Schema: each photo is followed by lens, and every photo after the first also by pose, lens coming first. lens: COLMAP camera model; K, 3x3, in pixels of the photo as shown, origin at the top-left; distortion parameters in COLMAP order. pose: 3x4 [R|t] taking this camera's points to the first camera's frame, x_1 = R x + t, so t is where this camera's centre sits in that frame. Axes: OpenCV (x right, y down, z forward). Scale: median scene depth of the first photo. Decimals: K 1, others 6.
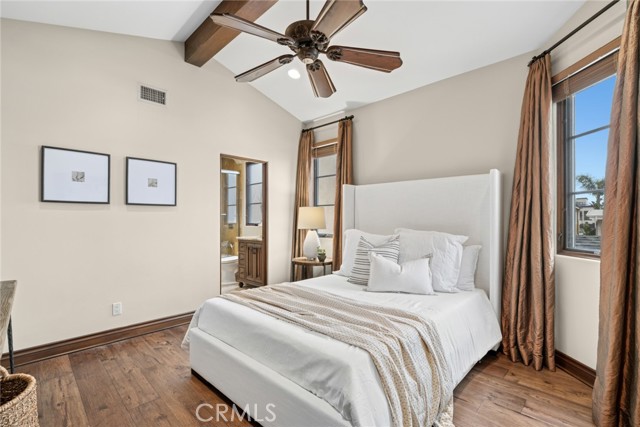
lens RADIAL K [[291.0, 0, 319.0], [0, 291.0, 217.7], [0, 0, 1]] dist [0.002304, 0.000113]
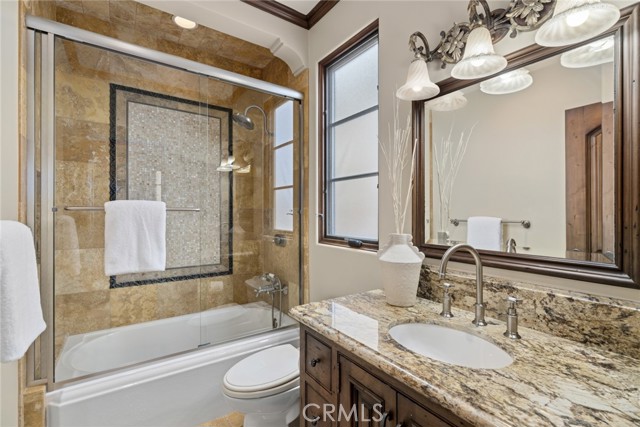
lens RADIAL K [[291.0, 0, 320.7], [0, 291.0, 211.5], [0, 0, 1]] dist [0.002304, 0.000113]
pose [[0.982366, 0.003117, -0.186943, -0.181533], [-0.003144, 0.999995, 0.000152, -0.009284], [0.186942, 0.000439, 0.982371, 0.647364]]
